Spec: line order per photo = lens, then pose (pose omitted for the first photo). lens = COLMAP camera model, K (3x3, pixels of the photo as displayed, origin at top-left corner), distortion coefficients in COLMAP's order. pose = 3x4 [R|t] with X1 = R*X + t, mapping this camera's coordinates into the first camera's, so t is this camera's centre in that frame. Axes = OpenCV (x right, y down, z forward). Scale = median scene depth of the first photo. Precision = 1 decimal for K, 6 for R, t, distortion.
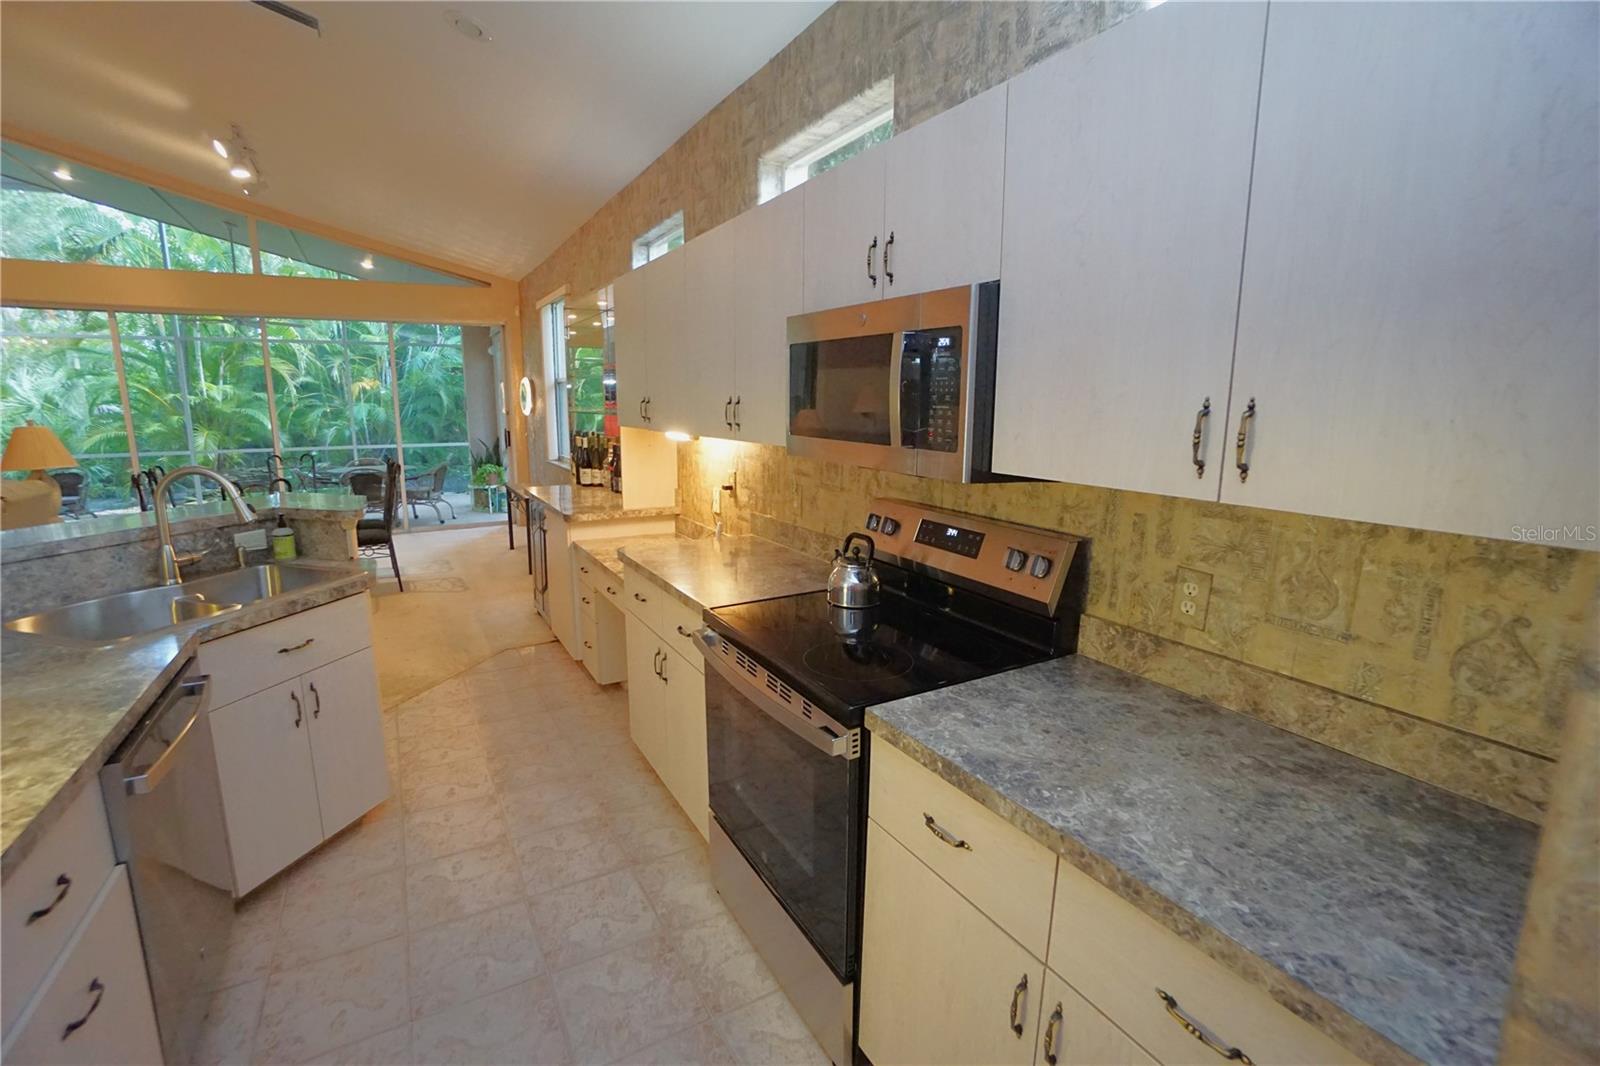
lens RADIAL K [[707.7, 0, 776.6], [0, 707.7, 529.7], [0, 0, 1]] dist [-0.065004, 0.025190]
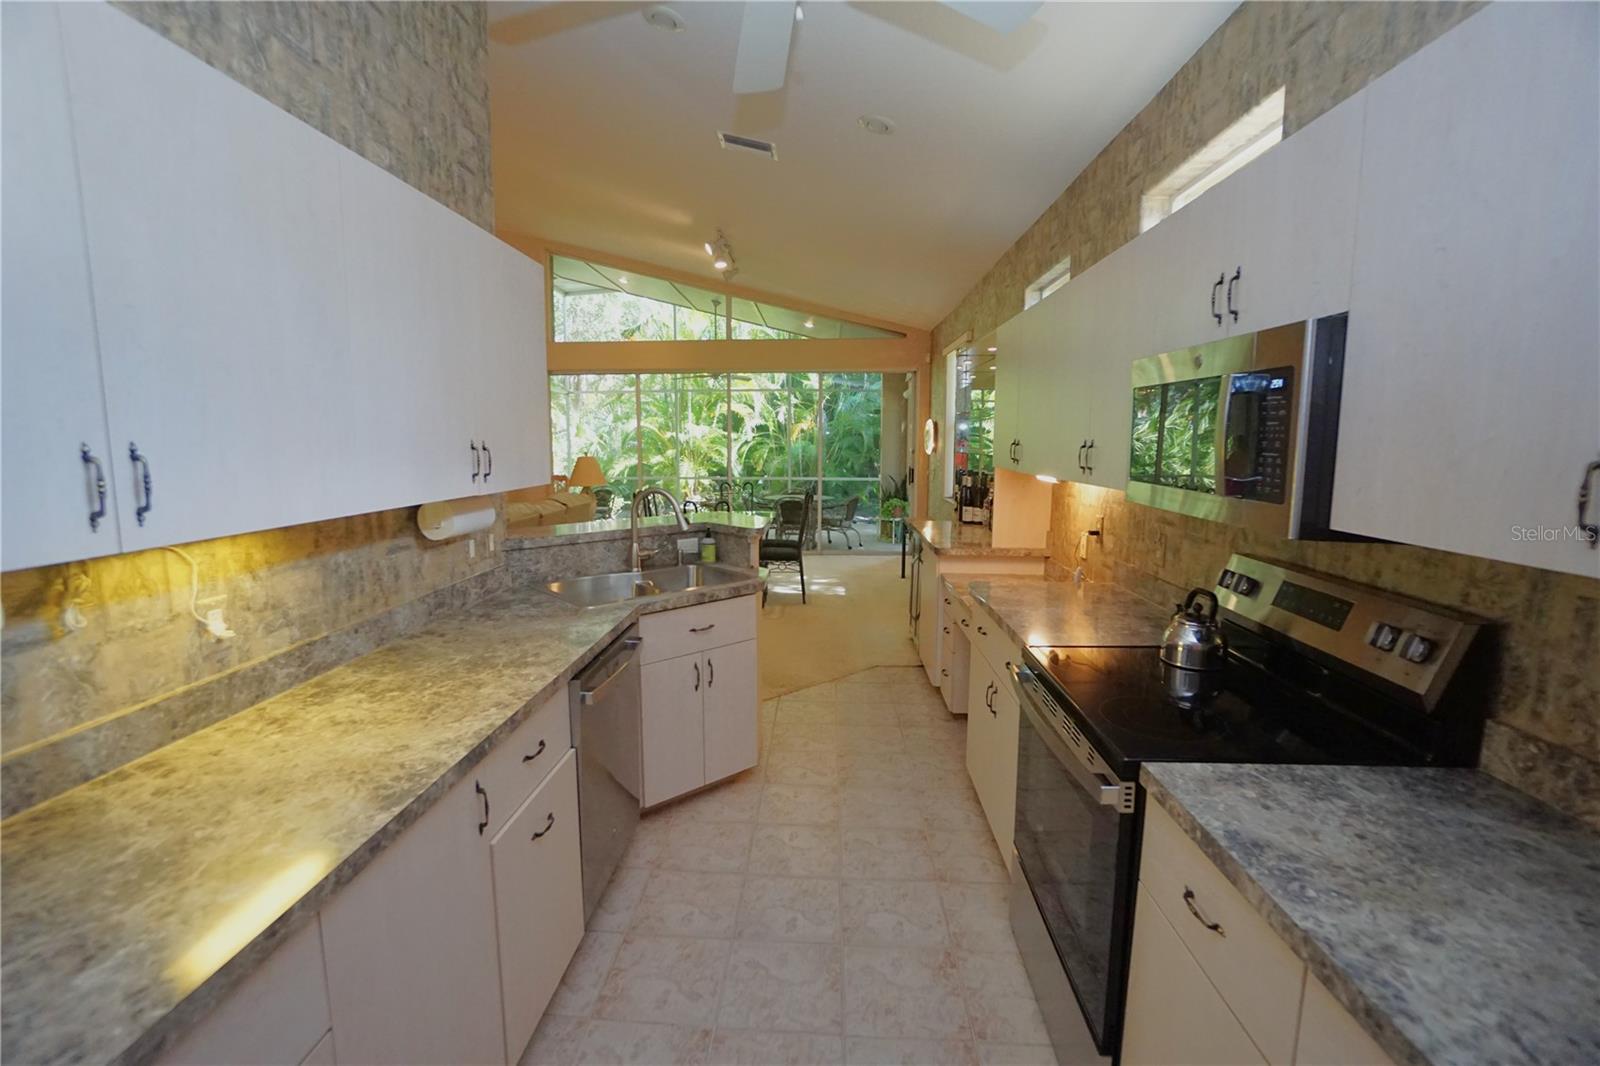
lens RADIAL K [[707.7, 0, 776.6], [0, 707.7, 529.7], [0, 0, 1]] dist [-0.065004, 0.025190]
pose [[0.838732, 0.067016, -0.540405, 0.132739], [-0.096703, 0.994955, -0.026702, 0.006144], [0.535890, 0.074655, 0.840981, -0.060497]]
